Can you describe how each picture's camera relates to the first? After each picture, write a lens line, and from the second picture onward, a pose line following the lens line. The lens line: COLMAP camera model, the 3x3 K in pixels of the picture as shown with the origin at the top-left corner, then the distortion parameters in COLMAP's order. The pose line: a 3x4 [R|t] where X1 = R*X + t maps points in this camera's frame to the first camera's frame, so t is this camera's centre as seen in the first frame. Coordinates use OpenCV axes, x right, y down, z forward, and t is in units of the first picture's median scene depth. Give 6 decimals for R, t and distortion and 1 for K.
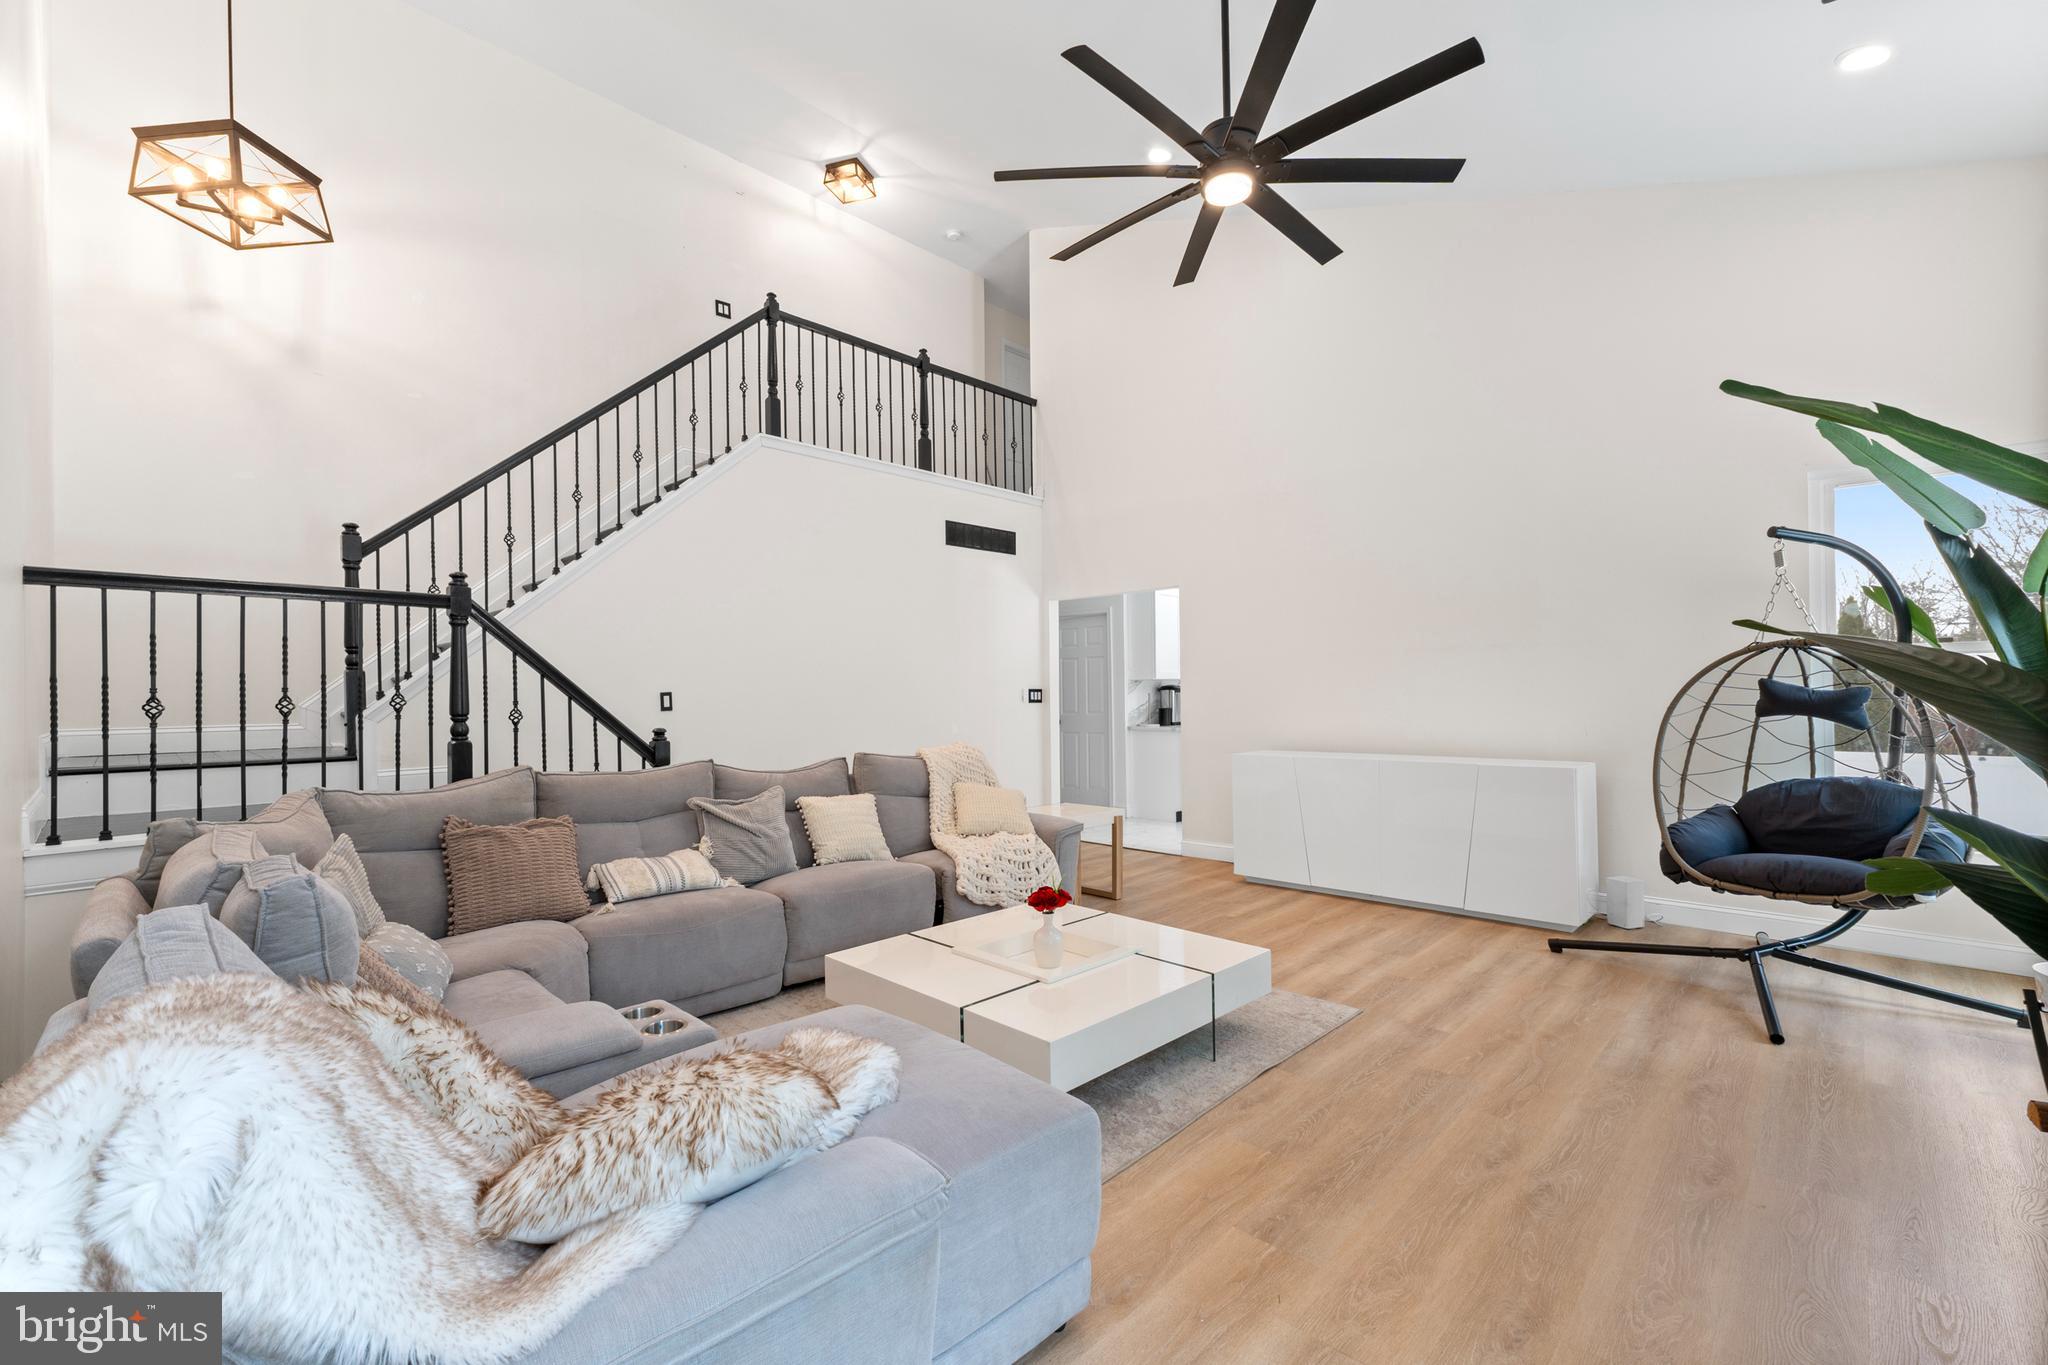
lens RADIAL K [[867.5, 0, 1032.7], [0, 867.5, 694.4], [0, 0, 1]] dist [0.001756, 0.000137]
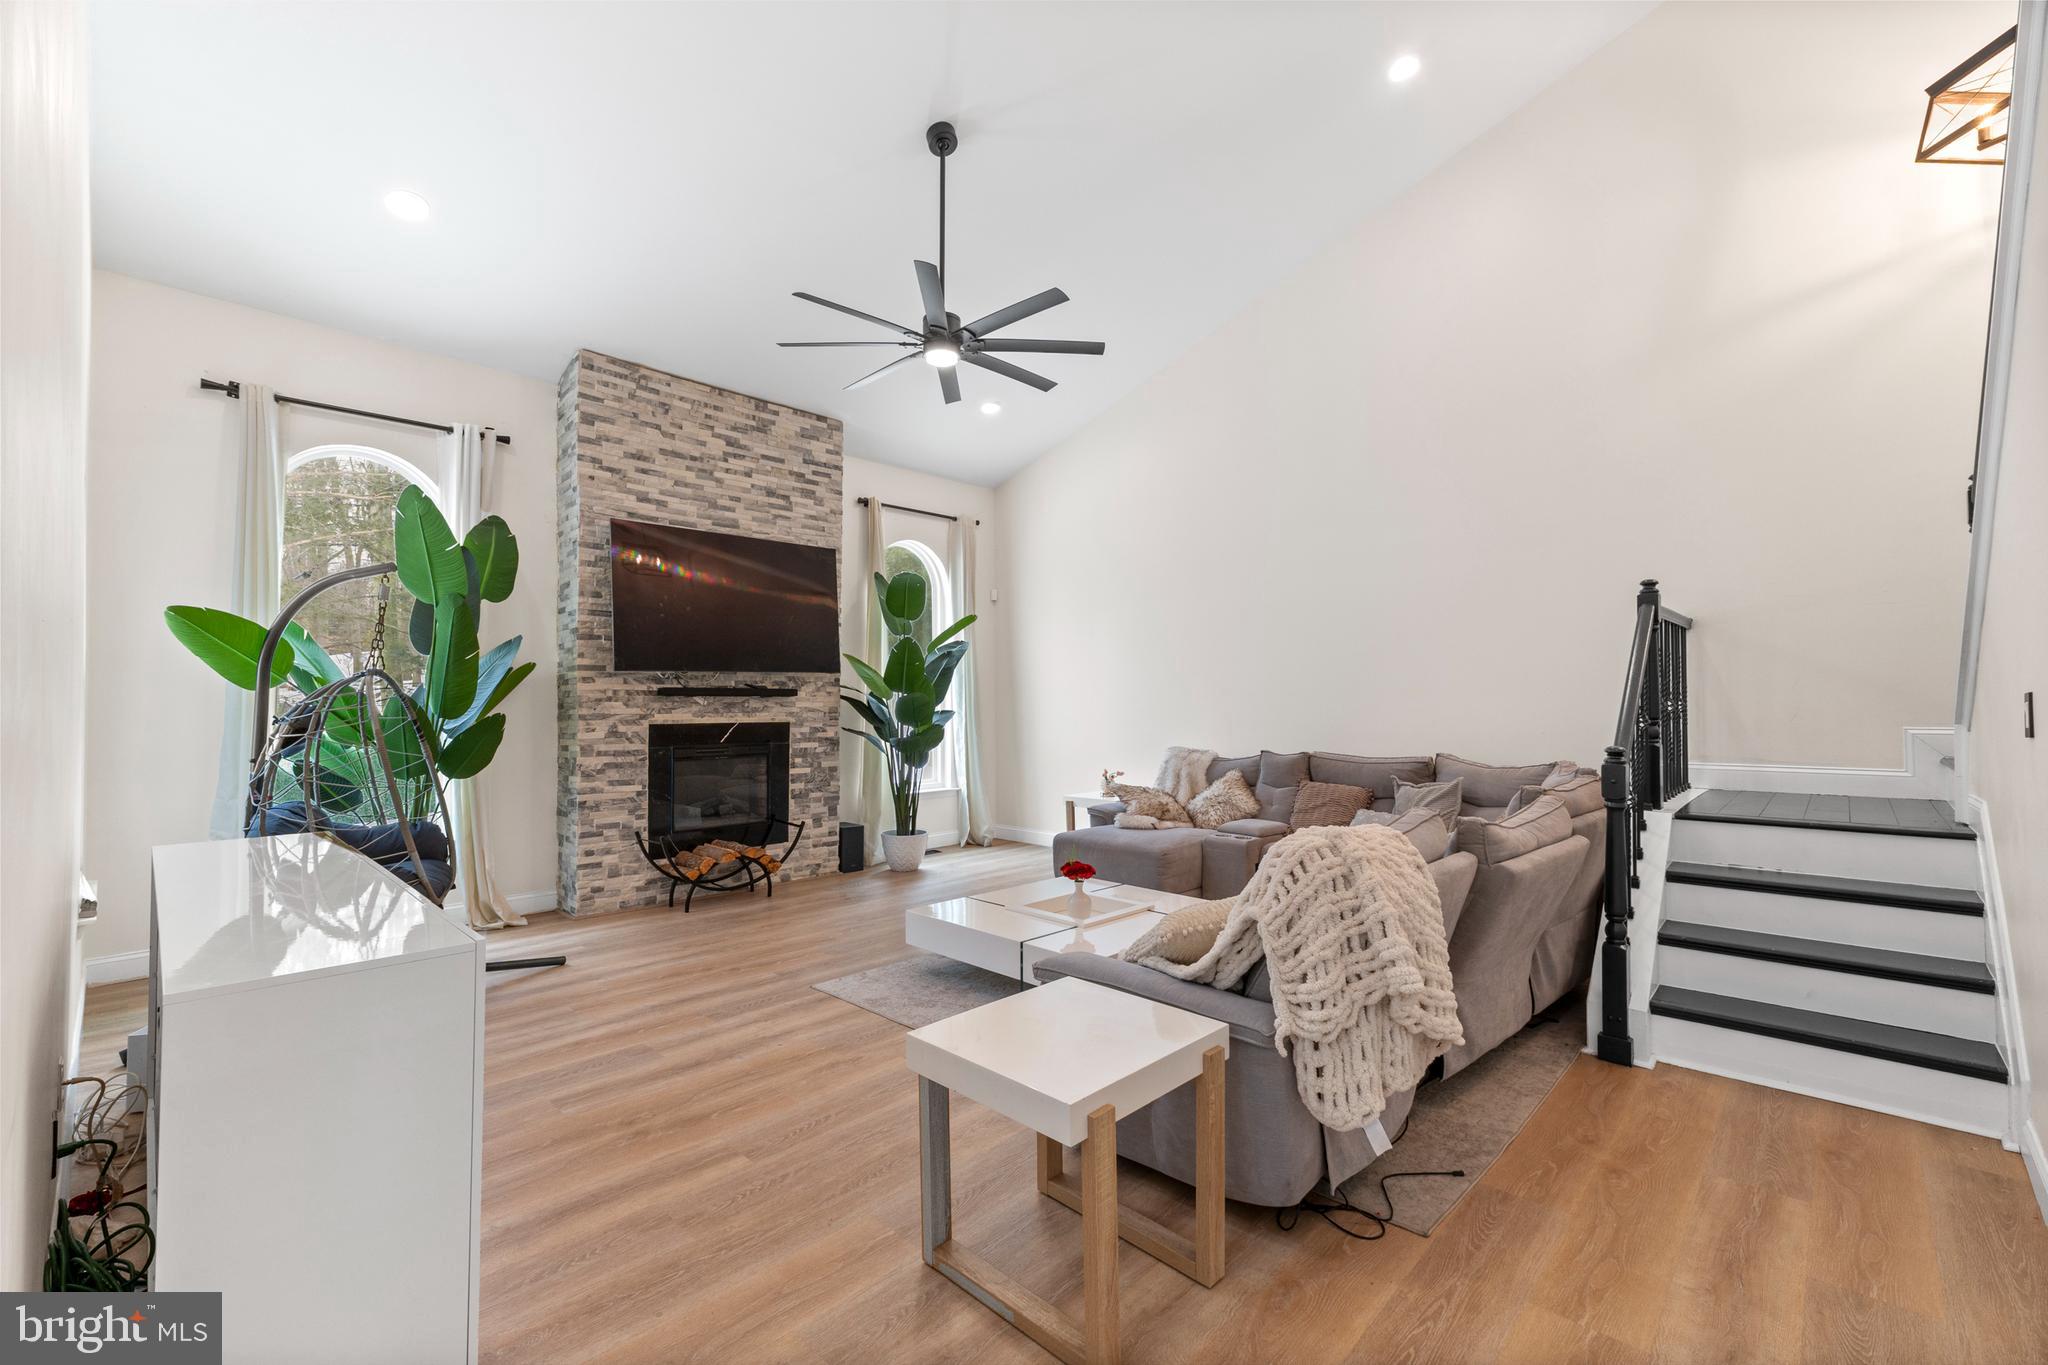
lens RADIAL K [[867.5, 0, 1032.7], [0, 867.5, 694.4], [0, 0, 1]] dist [0.001756, 0.000137]
pose [[-0.999857, 0.005709, -0.015899, 0.097394], [0.005941, 0.999877, -0.014549, -0.013553], [0.015814, -0.014641, -0.999768, 2.255515]]
